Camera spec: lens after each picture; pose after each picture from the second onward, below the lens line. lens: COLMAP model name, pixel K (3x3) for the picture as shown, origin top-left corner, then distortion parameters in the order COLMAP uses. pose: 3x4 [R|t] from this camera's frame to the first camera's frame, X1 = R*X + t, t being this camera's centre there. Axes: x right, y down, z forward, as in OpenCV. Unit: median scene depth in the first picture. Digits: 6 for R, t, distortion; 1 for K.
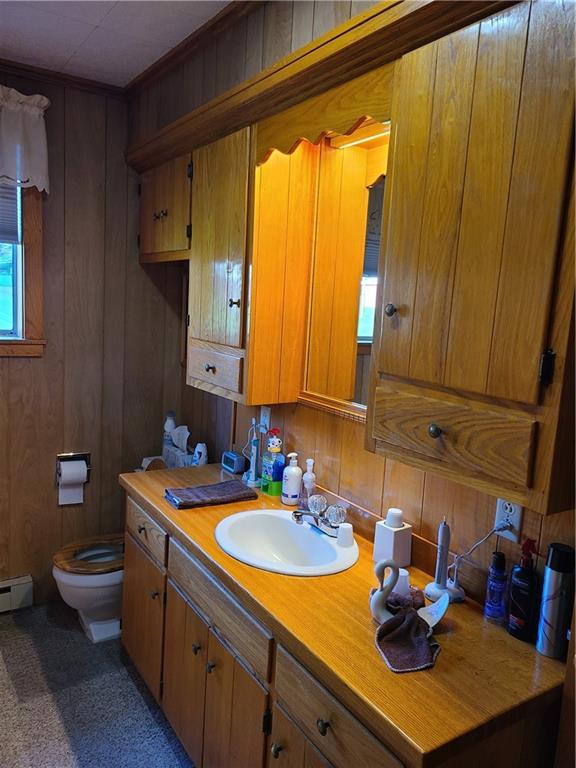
lens RADIAL K [[574.9, 0, 287.9], [0, 574.9, 383.4], [0, 0, 1]] dist [0.046048, -0.024310]
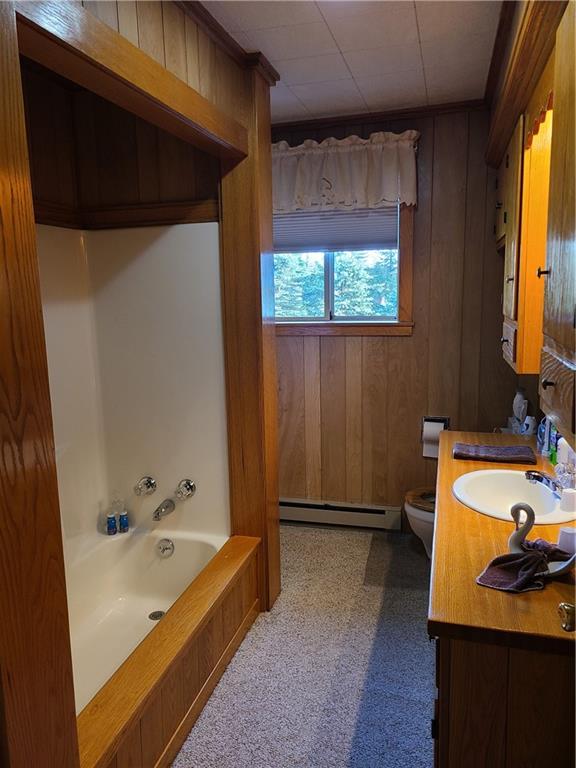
lens RADIAL K [[574.9, 0, 290.8], [0, 574.9, 383.9], [0, 0, 1]] dist [0.046048, -0.024310]
pose [[0.659954, 0.051307, -0.749552, 0.382635], [-0.044651, 0.998580, 0.029039, 0.037056], [0.749978, 0.014304, 0.661308, -0.031421]]
